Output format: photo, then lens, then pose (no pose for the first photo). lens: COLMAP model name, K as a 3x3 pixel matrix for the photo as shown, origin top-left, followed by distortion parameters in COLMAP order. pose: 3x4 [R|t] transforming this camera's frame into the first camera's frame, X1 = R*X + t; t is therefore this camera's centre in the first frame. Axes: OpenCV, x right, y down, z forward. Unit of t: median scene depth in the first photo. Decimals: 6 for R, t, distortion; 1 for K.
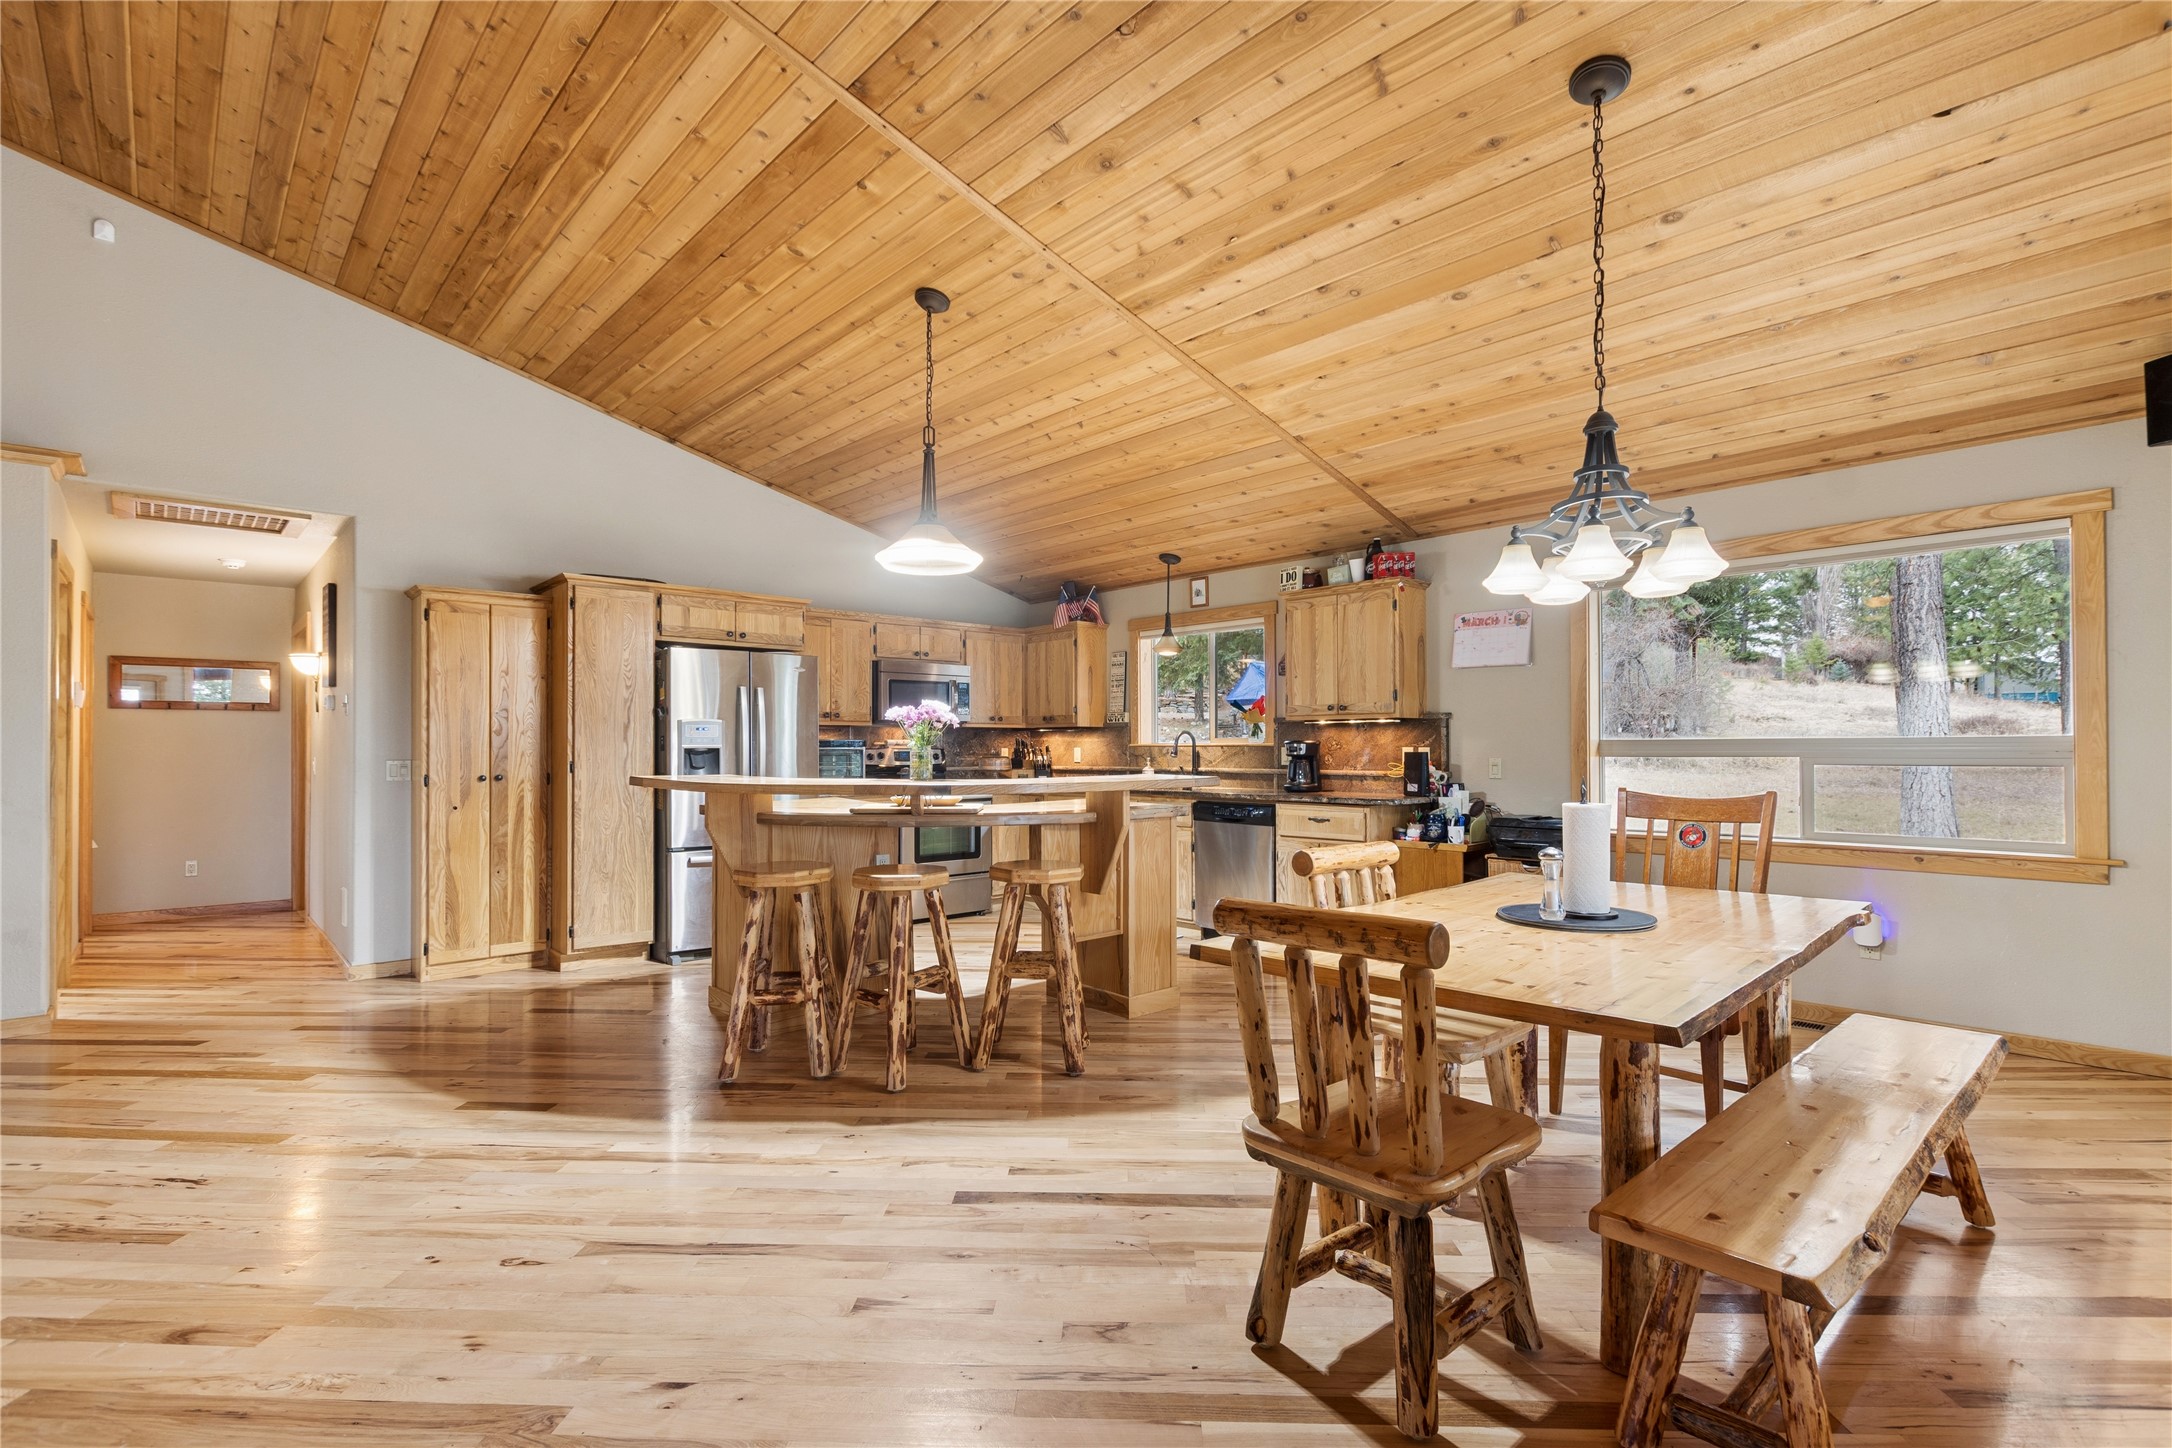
lens RADIAL K [[1001.3, 0, 1083.8], [0, 1001.3, 737.3], [0, 0, 1]] dist [0.001208, -0.003253]
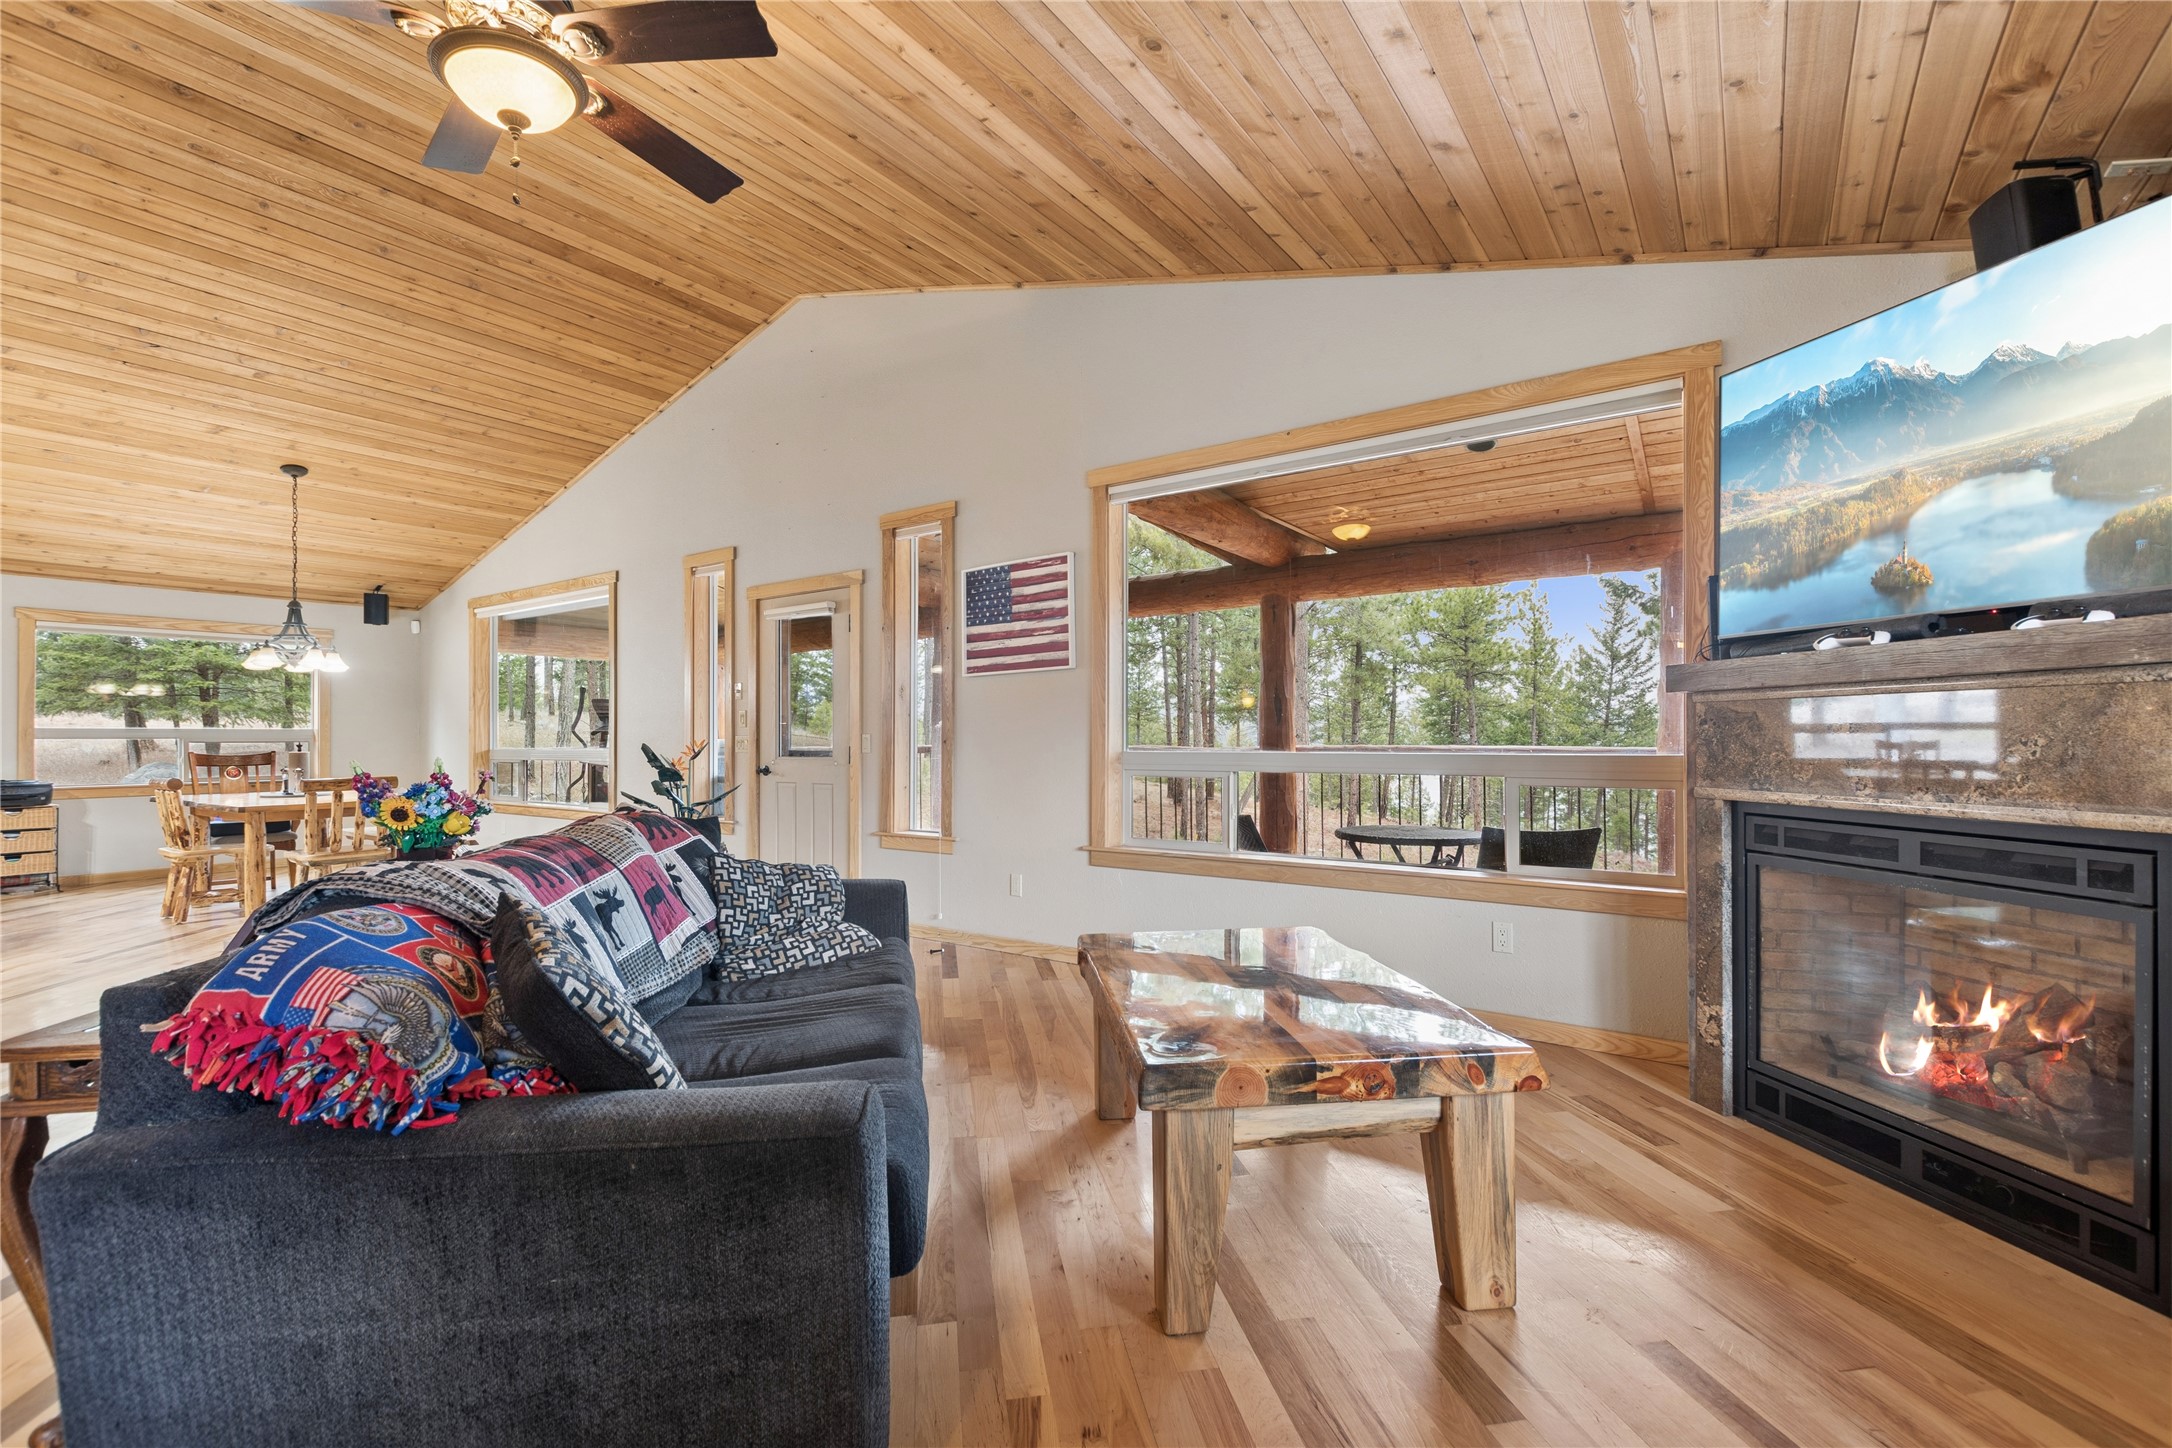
lens RADIAL K [[937.7, 0, 1089.8], [0, 937.7, 735.3], [0, 0, 1]] dist [0.005423, -0.003214]
pose [[-0.208083, 0.007585, 0.978082, -1.190250], [-0.006176, 0.999940, -0.009068, 0.016735], [-0.978092, -0.007927, -0.208023, -0.262089]]
